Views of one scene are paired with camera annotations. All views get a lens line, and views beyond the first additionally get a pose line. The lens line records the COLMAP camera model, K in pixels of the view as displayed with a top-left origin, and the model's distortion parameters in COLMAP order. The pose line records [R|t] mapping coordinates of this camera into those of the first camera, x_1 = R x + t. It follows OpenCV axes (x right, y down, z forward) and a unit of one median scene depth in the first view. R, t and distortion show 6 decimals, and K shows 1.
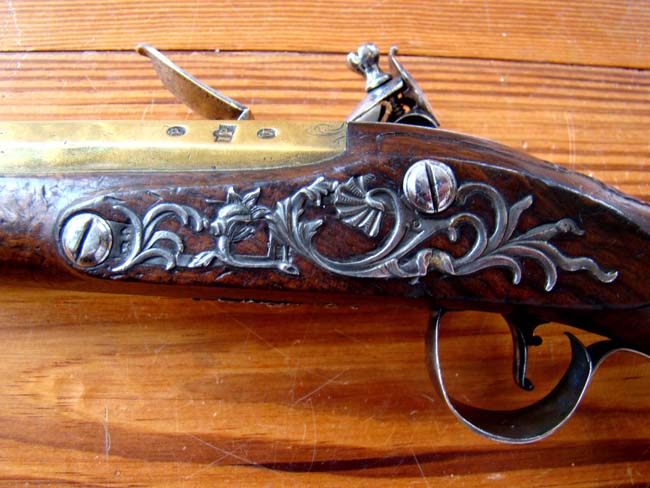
lens RADIAL K [[590.7, 0, 325.0], [0, 590.7, 244.0], [0, 0, 1]] dist [-0.197999, 0.100564]
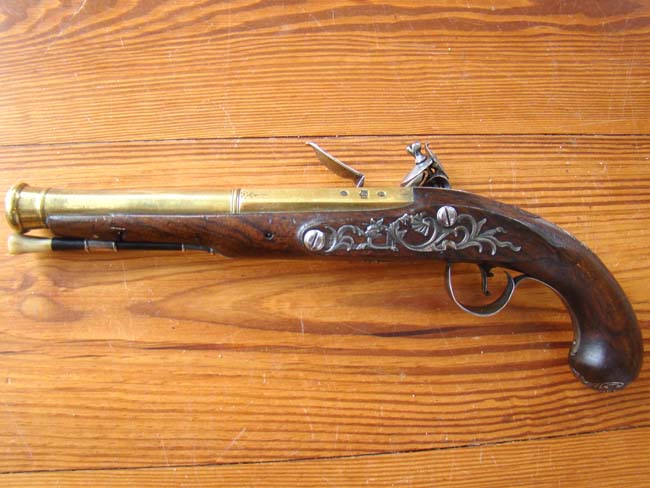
lens RADIAL K [[590.7, 0, 325.0], [0, 590.7, 244.0], [0, 0, 1]] dist [-0.197999, 0.100564]
pose [[0.999621, -0.027048, 0.005176, -0.306077], [0.026546, 0.996423, 0.080224, -0.158567], [-0.007327, -0.080057, 0.996763, -1.289497]]
